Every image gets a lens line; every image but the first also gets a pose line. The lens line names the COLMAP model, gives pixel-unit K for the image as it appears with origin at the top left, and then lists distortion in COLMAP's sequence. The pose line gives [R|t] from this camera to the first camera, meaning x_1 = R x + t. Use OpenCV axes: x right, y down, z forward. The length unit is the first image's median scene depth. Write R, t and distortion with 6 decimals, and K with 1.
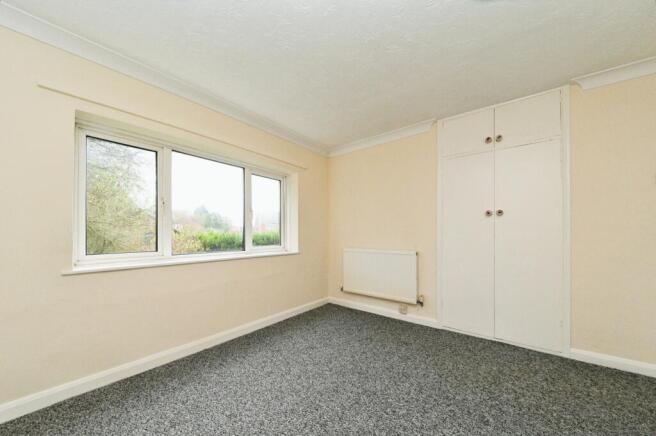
lens RADIAL K [[229.8, 0, 326.6], [0, 229.8, 234.6], [0, 0, 1]] dist [0.000347, -0.000050]
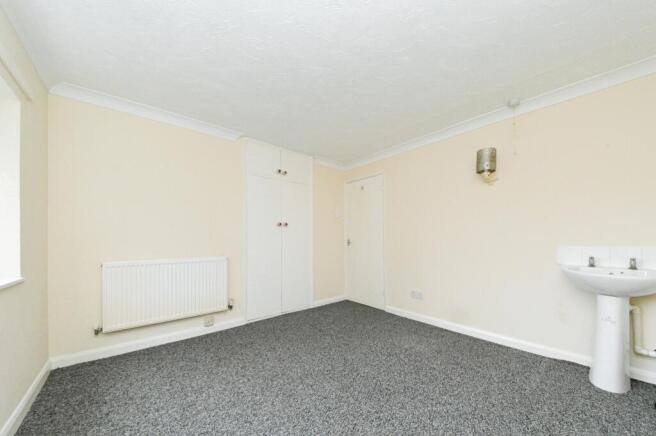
lens RADIAL K [[242.3, 0, 327.5], [0, 242.3, 240.6], [0, 0, 1]] dist [0.000164, -0.000021]
pose [[0.186405, -0.001906, 0.982471, -0.565605], [0.004222, 0.999990, 0.001139, 0.003912], [-0.982464, 0.003936, 0.186411, 0.376834]]
